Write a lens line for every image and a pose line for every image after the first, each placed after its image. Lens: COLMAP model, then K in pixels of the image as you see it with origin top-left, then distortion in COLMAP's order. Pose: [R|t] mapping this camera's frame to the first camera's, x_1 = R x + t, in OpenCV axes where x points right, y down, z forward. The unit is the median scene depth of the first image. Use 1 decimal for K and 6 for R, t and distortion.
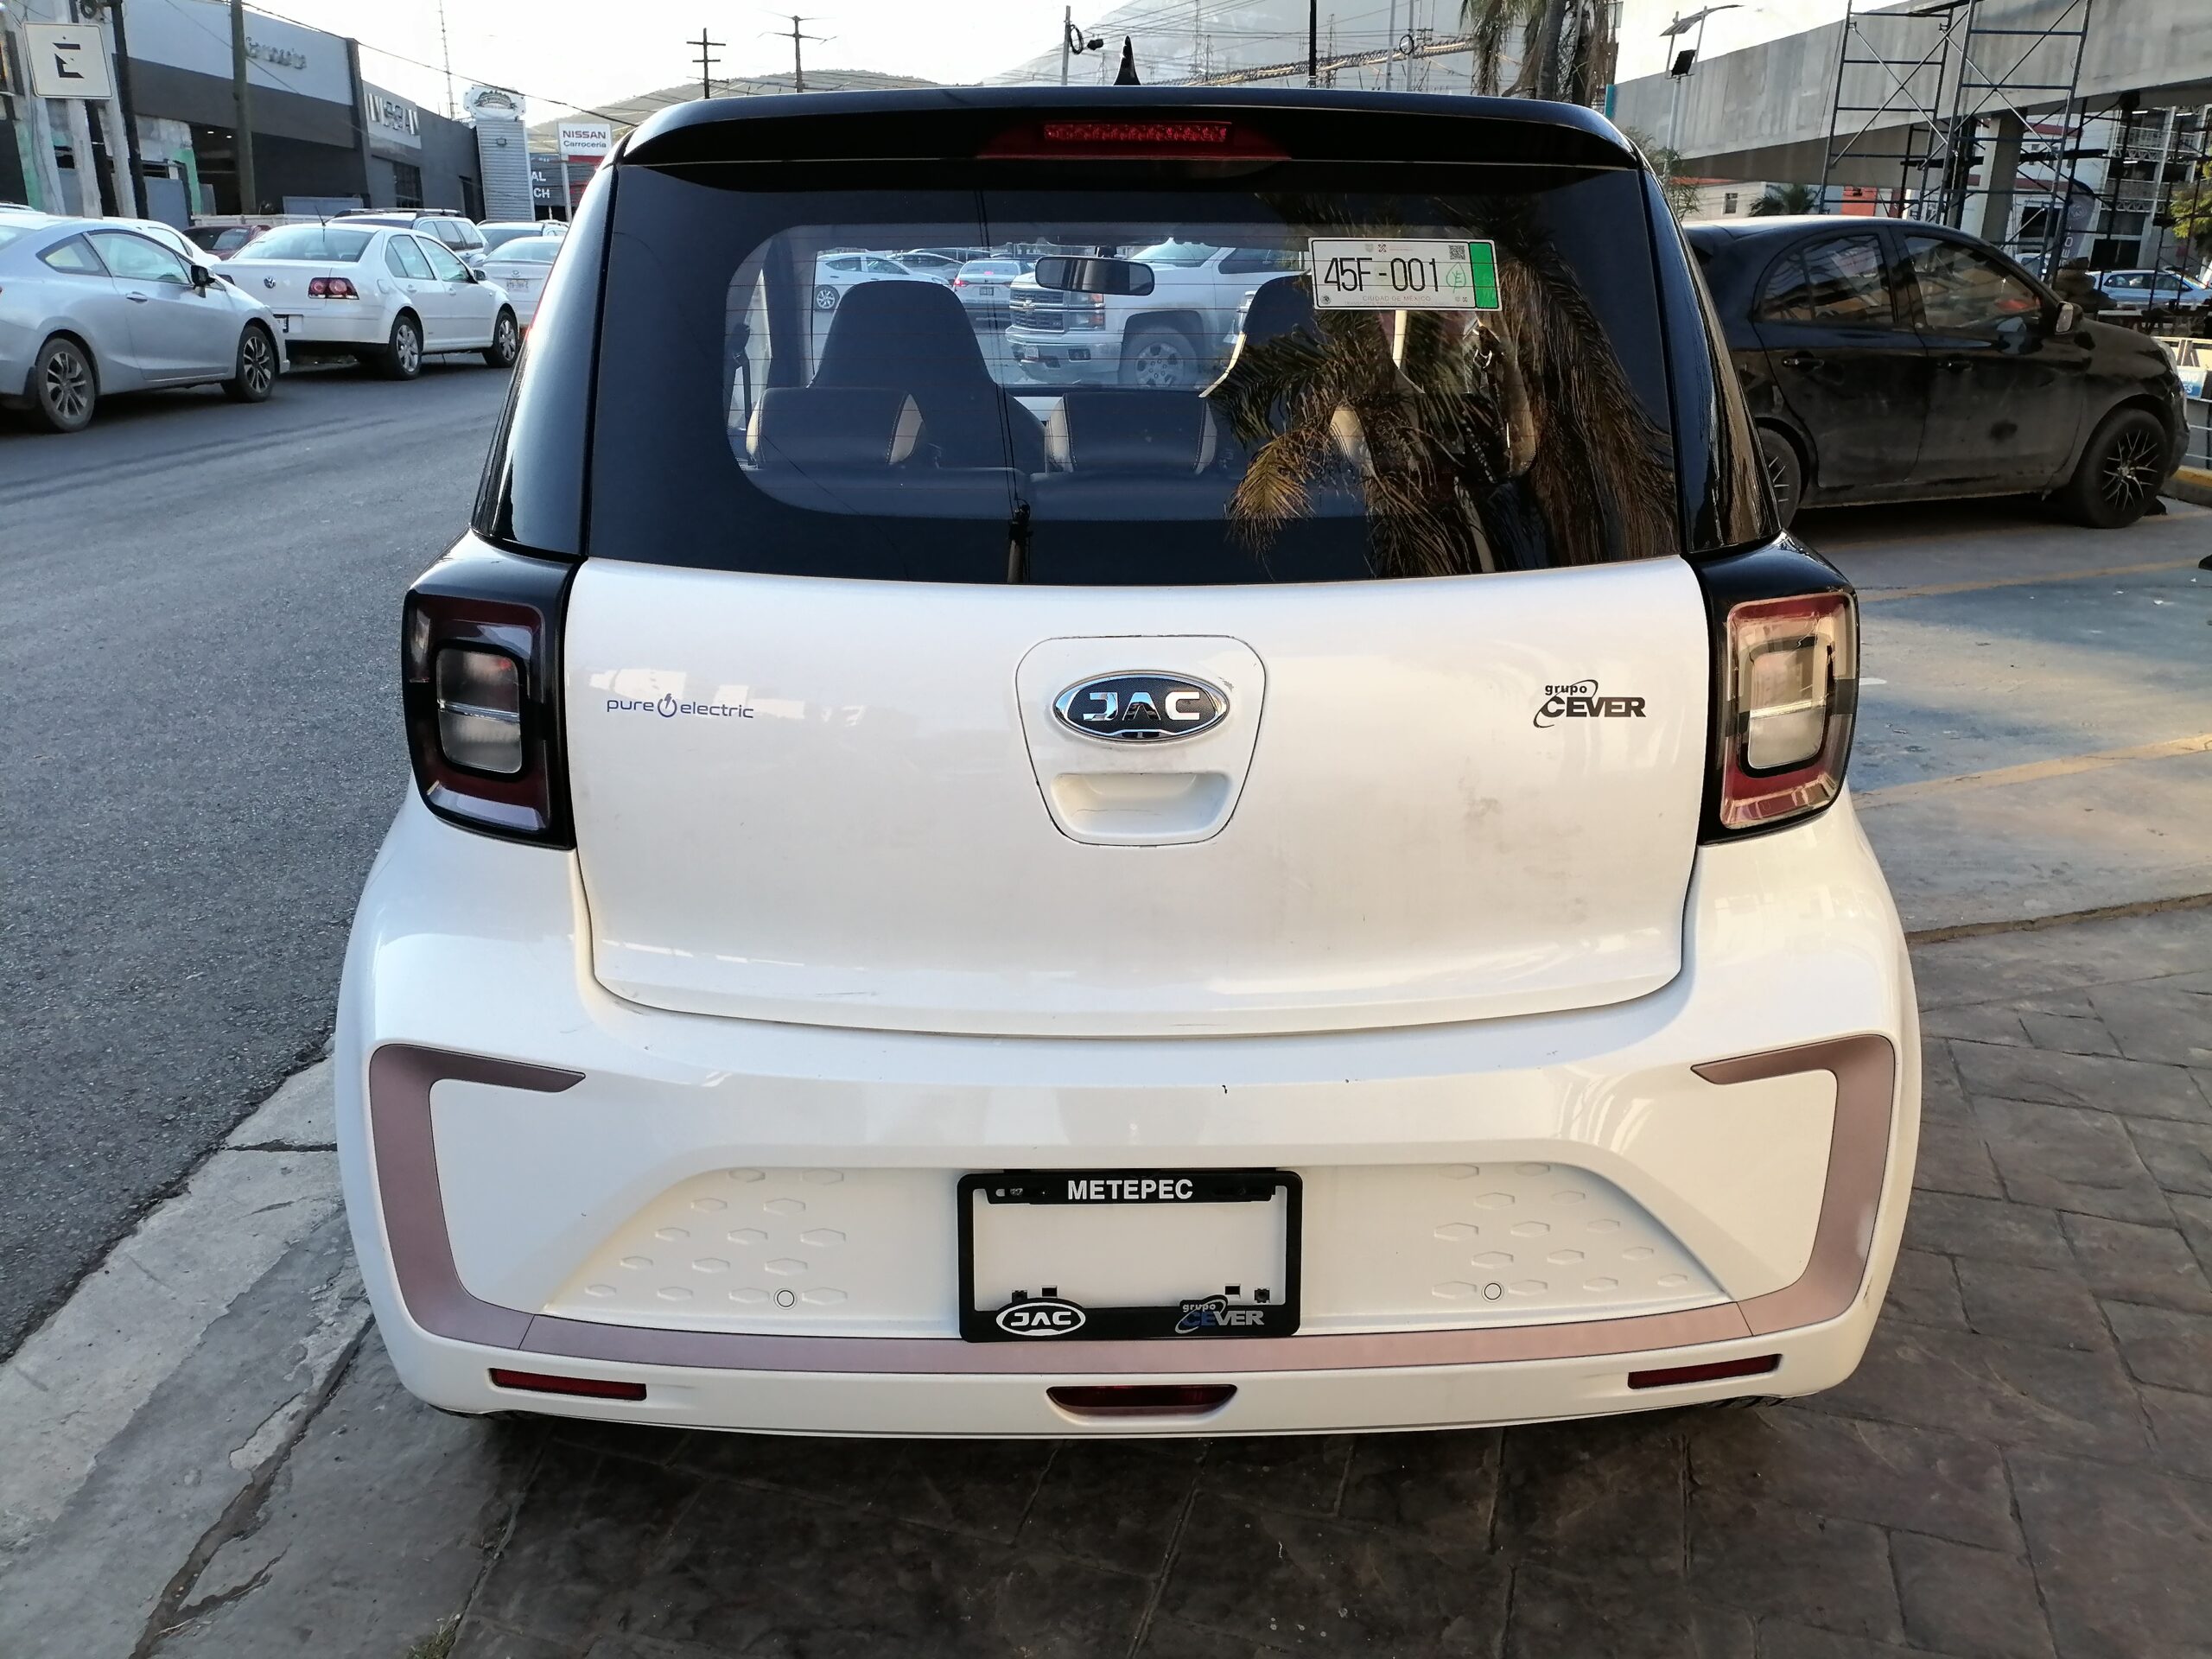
lens RADIAL K [[1649.8, 0, 1109.0], [0, 1649.8, 824.6], [0, 0, 1]] dist [0.071121, -0.058965]
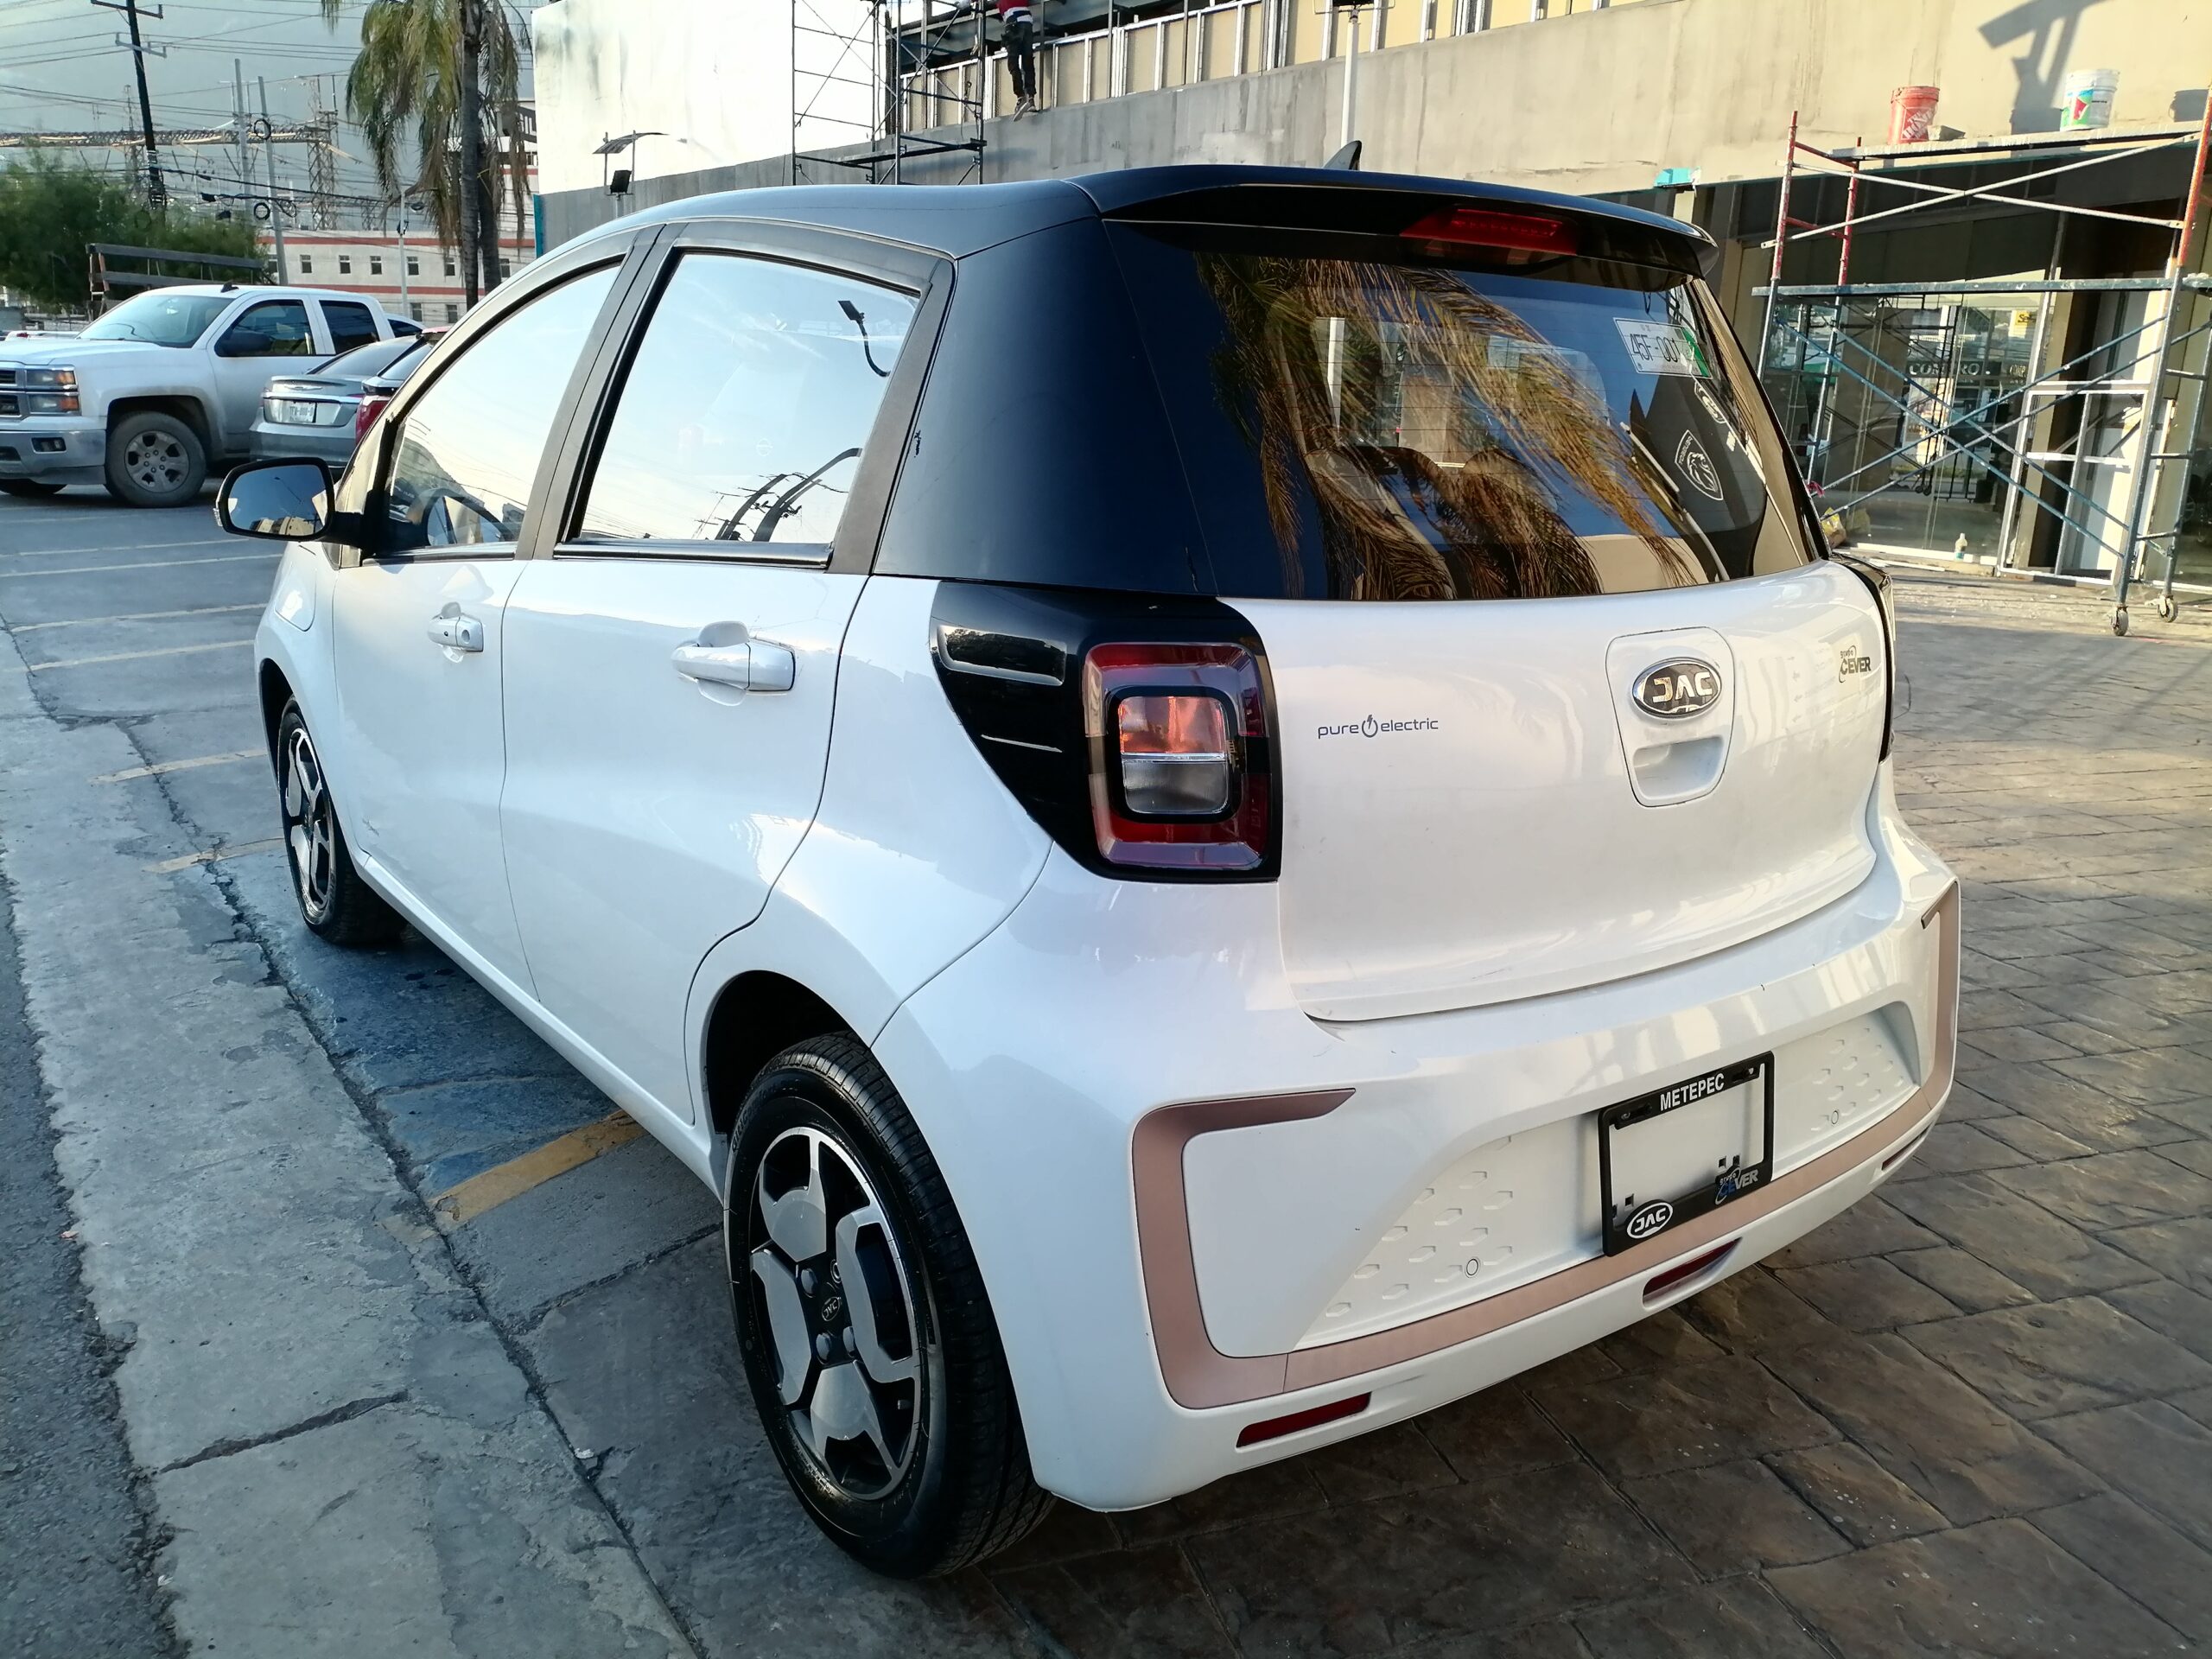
lens RADIAL K [[1649.8, 0, 1109.0], [0, 1649.8, 824.6], [0, 0, 1]] dist [0.071121, -0.058965]
pose [[0.813218, -0.124644, 0.568455, -0.963523], [0.157470, 0.987485, -0.008750, -0.025378], [-0.560250, 0.096630, 0.822668, 0.220004]]
